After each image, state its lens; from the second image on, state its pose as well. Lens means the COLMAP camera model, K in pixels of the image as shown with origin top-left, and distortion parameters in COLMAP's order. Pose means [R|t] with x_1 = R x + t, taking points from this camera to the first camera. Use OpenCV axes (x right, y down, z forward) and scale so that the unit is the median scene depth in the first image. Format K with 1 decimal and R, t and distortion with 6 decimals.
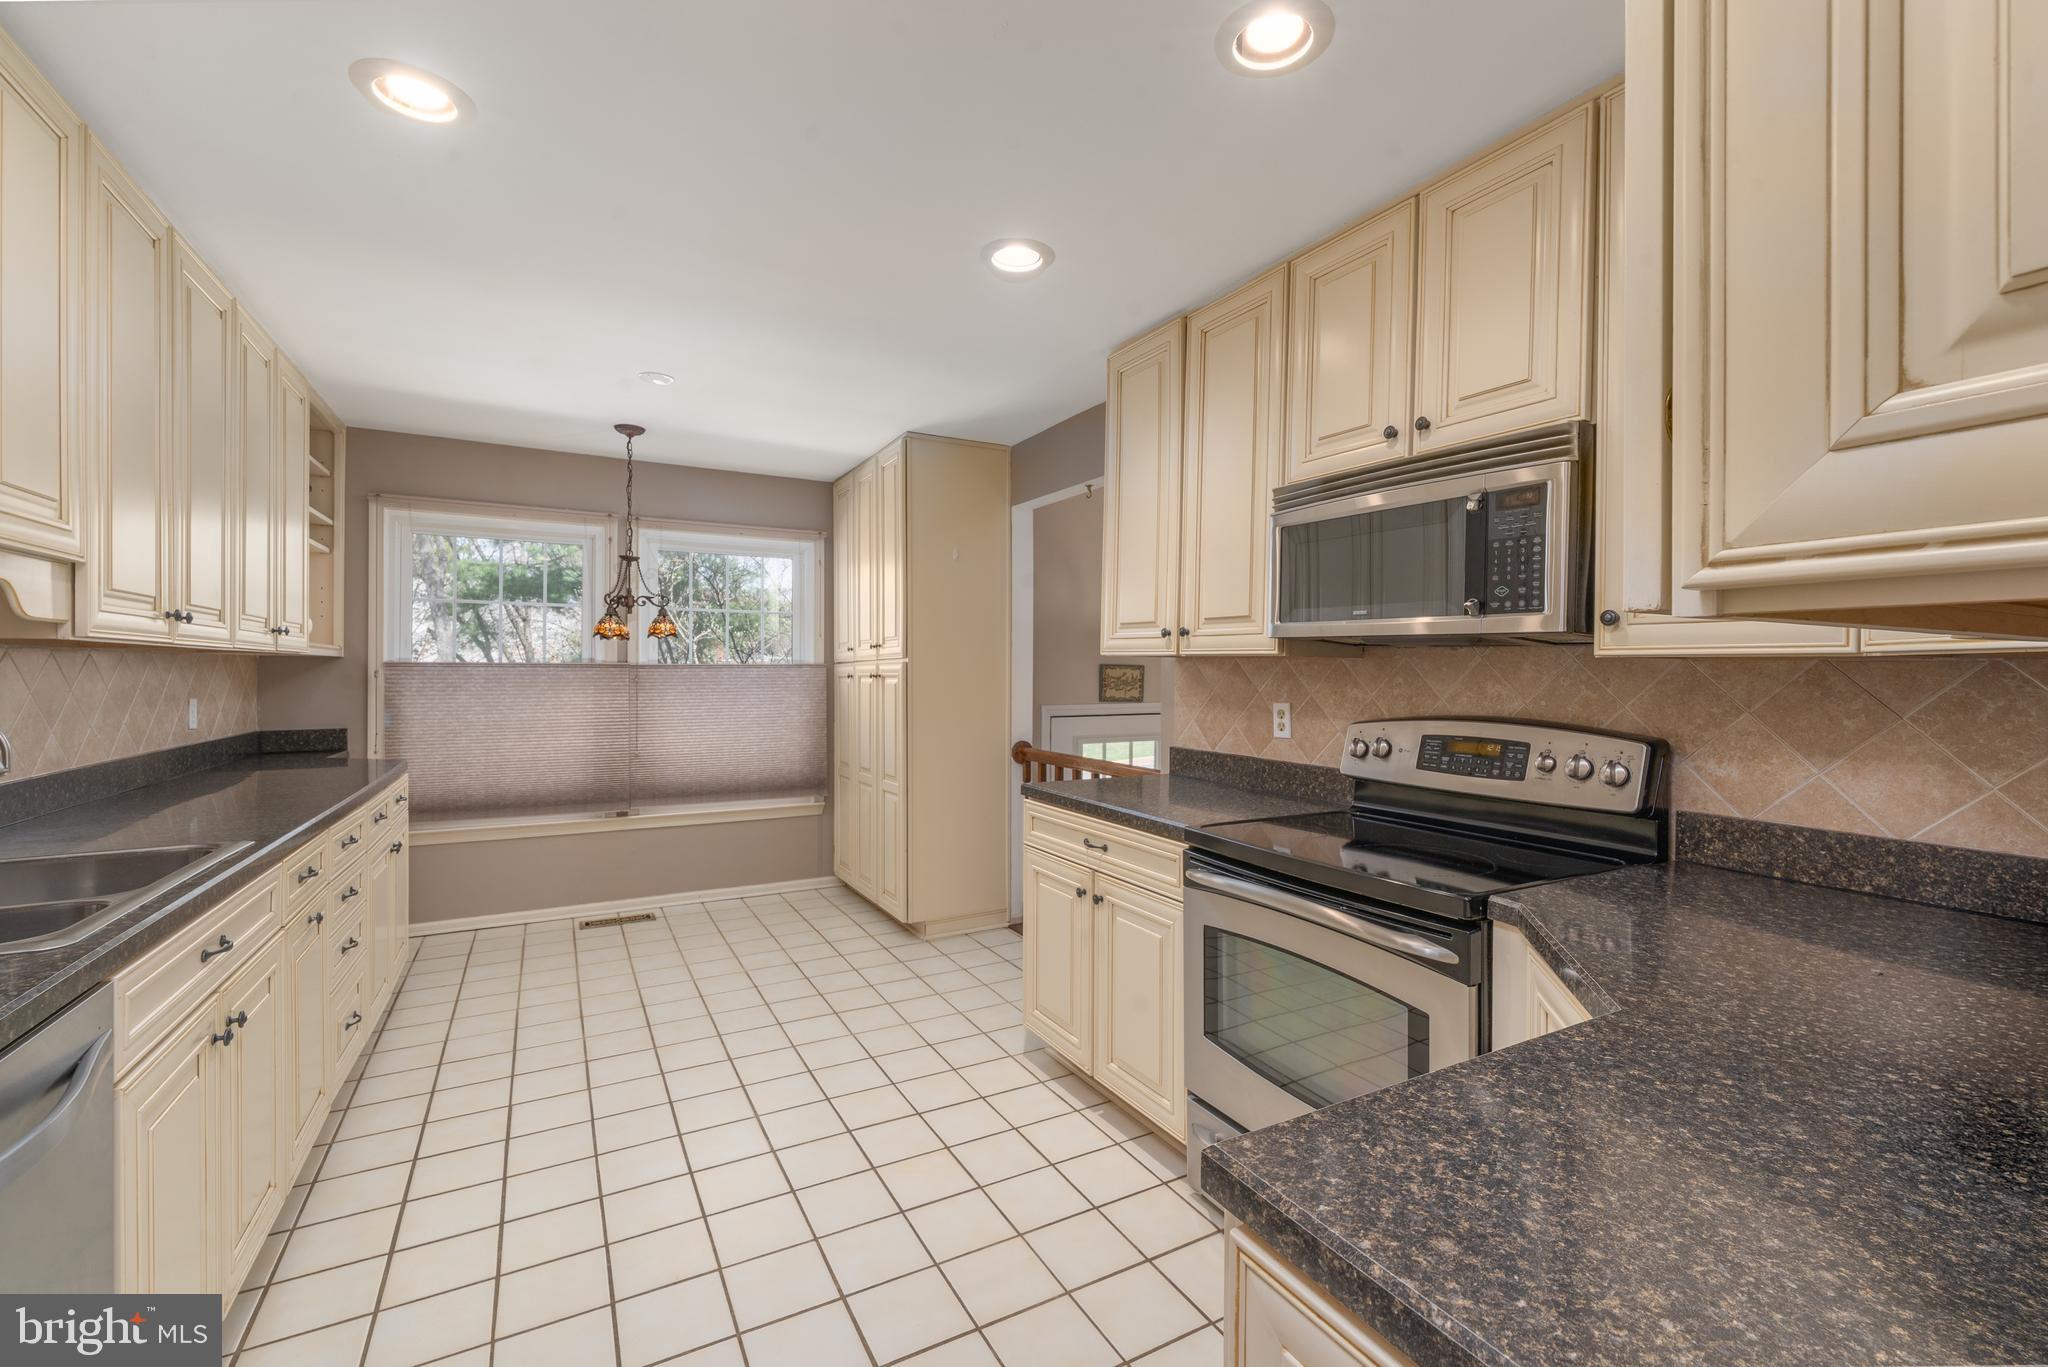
lens RADIAL K [[851.0, 0, 1019.5], [0, 851.0, 659.8], [0, 0, 1]] dist [-0.000008, -0.000048]
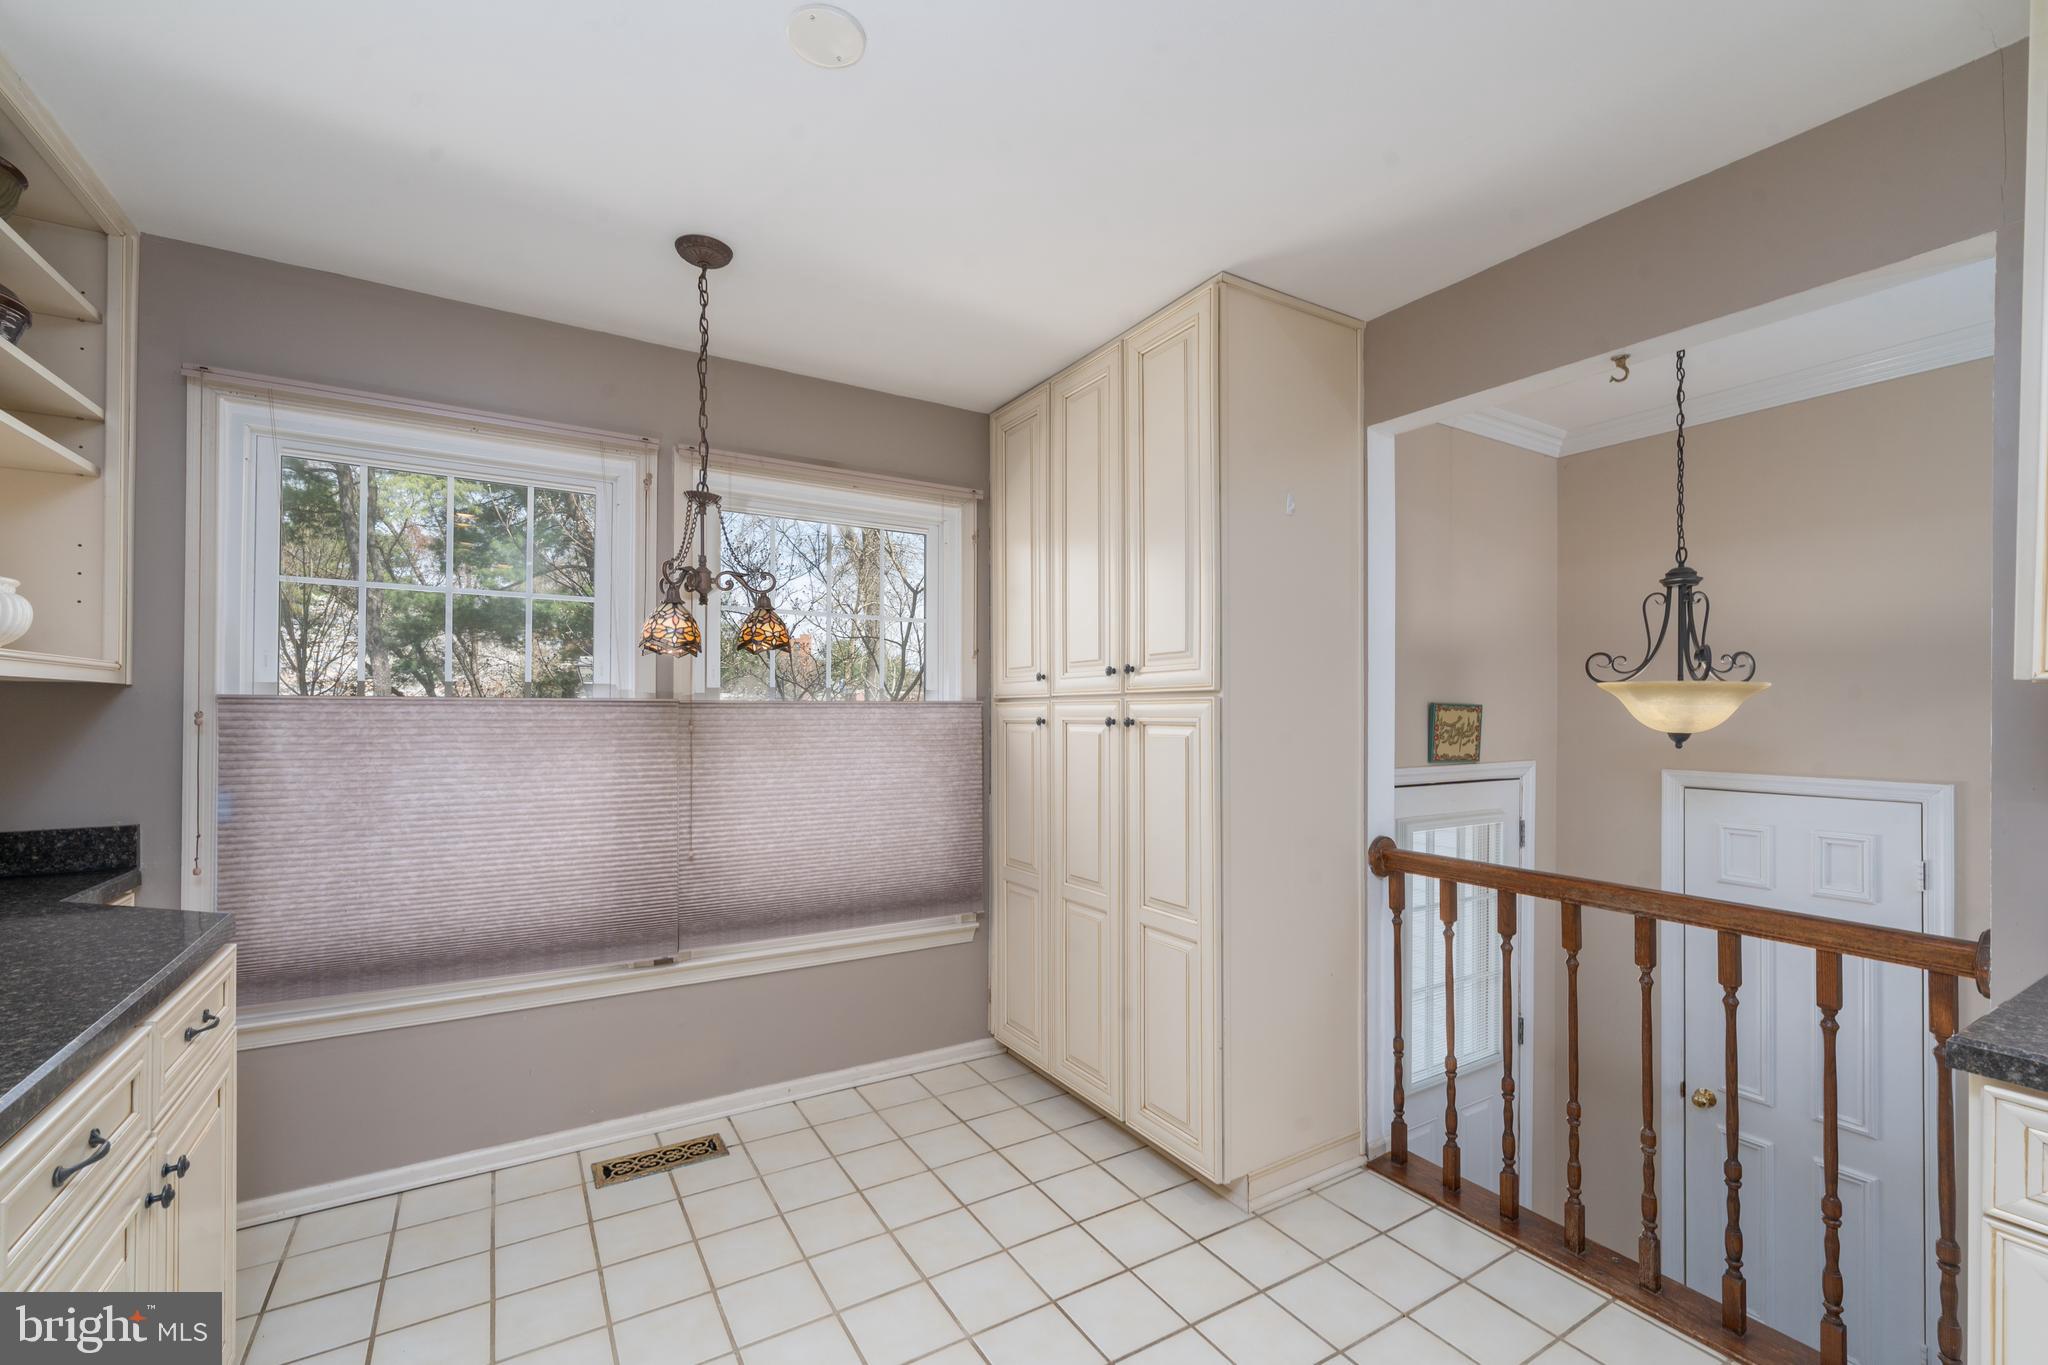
lens RADIAL K [[849.7, 0, 1014.3], [0, 849.7, 696.0], [0, 0, 1]] dist [0.000806, -0.000180]
pose [[0.999071, 0.003060, 0.042979, -0.257310], [-0.002923, 0.999990, -0.003234, 0.003200], [-0.042988, 0.003105, 0.999071, 0.418256]]
